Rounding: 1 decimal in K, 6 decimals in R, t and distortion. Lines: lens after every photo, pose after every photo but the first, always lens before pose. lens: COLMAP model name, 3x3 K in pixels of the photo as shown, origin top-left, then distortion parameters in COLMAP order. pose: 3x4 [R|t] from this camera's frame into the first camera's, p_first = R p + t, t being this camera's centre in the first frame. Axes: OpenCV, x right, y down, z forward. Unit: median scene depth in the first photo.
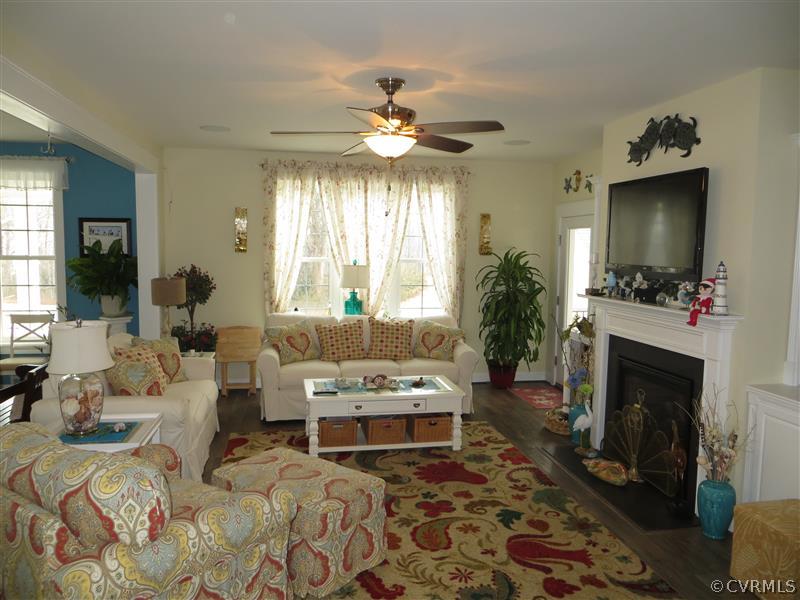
lens RADIAL K [[600.3, 0, 400.0], [0, 600.3, 300.0], [0, 0, 1]] dist [-0.030615, 0.004326]
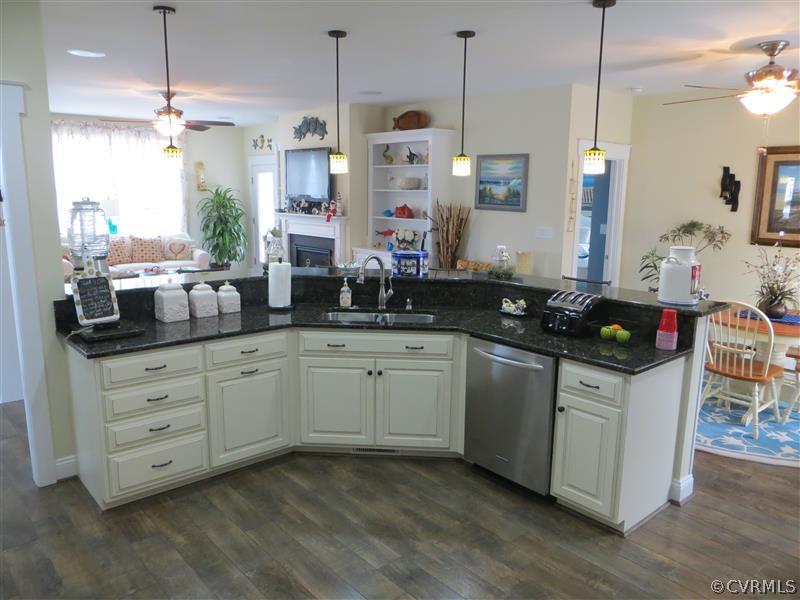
lens RADIAL K [[600.3, 0, 400.0], [0, 600.3, 300.0], [0, 0, 1]] dist [-0.030615, 0.004326]
pose [[0.858090, -0.096873, 0.504279, -0.303976], [0.044951, 0.992445, 0.114161, 0.064977], [-0.511528, -0.075293, 0.855962, -0.754594]]
